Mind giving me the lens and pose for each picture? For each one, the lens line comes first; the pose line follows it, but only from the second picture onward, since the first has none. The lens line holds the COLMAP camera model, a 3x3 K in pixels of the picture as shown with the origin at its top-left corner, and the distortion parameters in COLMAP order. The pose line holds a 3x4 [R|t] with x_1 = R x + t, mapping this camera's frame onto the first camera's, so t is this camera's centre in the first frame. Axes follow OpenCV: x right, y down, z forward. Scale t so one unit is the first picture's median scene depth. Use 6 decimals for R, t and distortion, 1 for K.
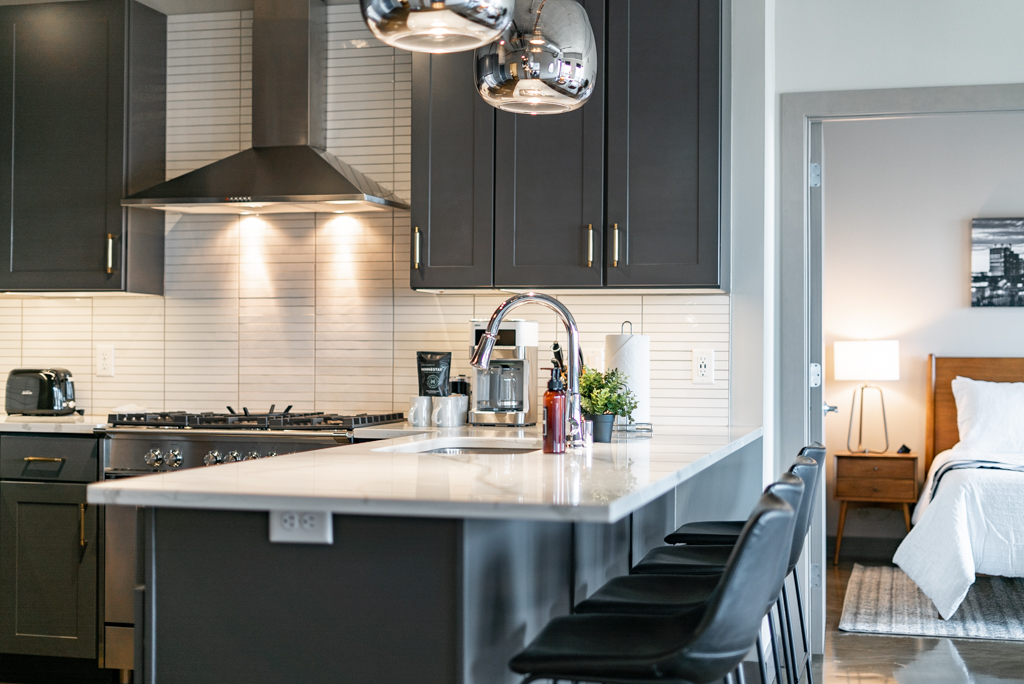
lens RADIAL K [[1562.9, 0, 520.0], [0, 1562.9, 372.4], [0, 0, 1]] dist [-0.028891, 0.000000]
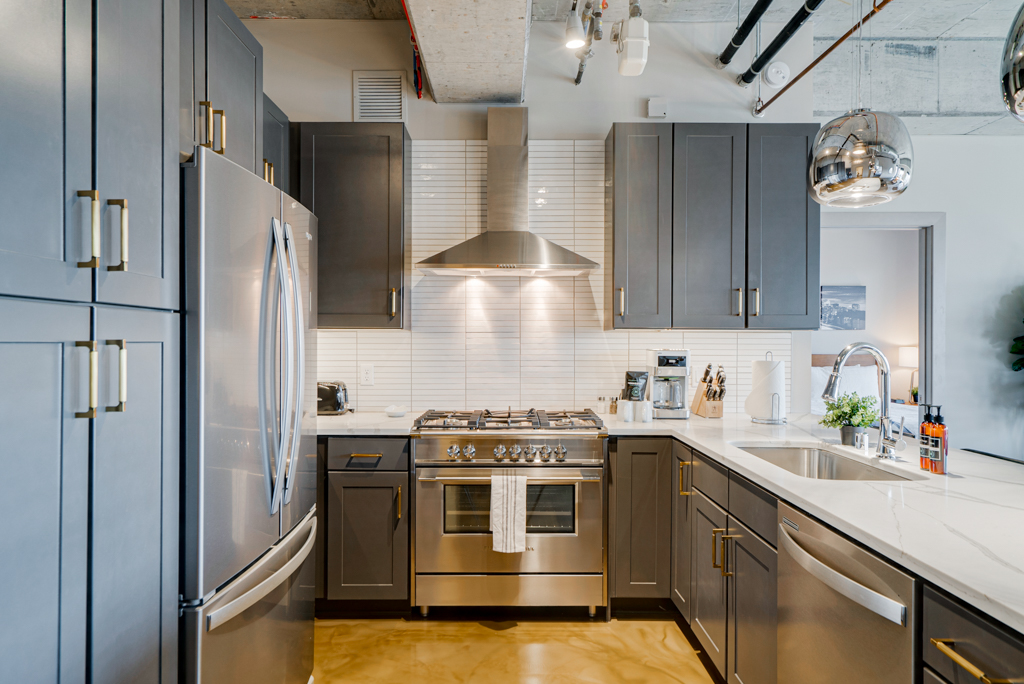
lens RADIAL K [[654.5, 0, 504.8], [0, 654.5, 340.4], [0, 0, 1]] dist [0.015183, -0.004934]
pose [[0.967796, -0.002697, 0.251721, -0.303180], [0.004709, 0.999962, -0.007392, -0.035169], [-0.251691, 0.008339, 0.967772, 0.386843]]
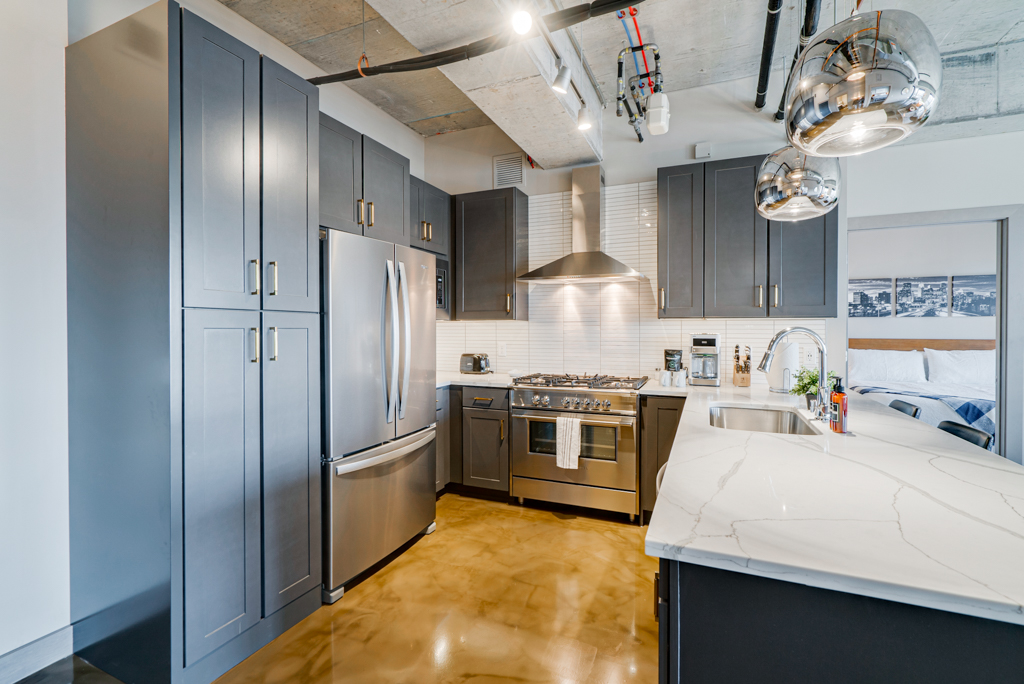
lens RADIAL K [[477.8, 0, 504.4], [0, 477.8, 334.0], [0, 0, 1]] dist [-0.003961, 0.002608]
pose [[0.987126, -0.004416, -0.159884, -0.155857], [0.004872, 0.999985, 0.002458, -0.032645], [0.159871, -0.003205, 0.987133, 0.320494]]
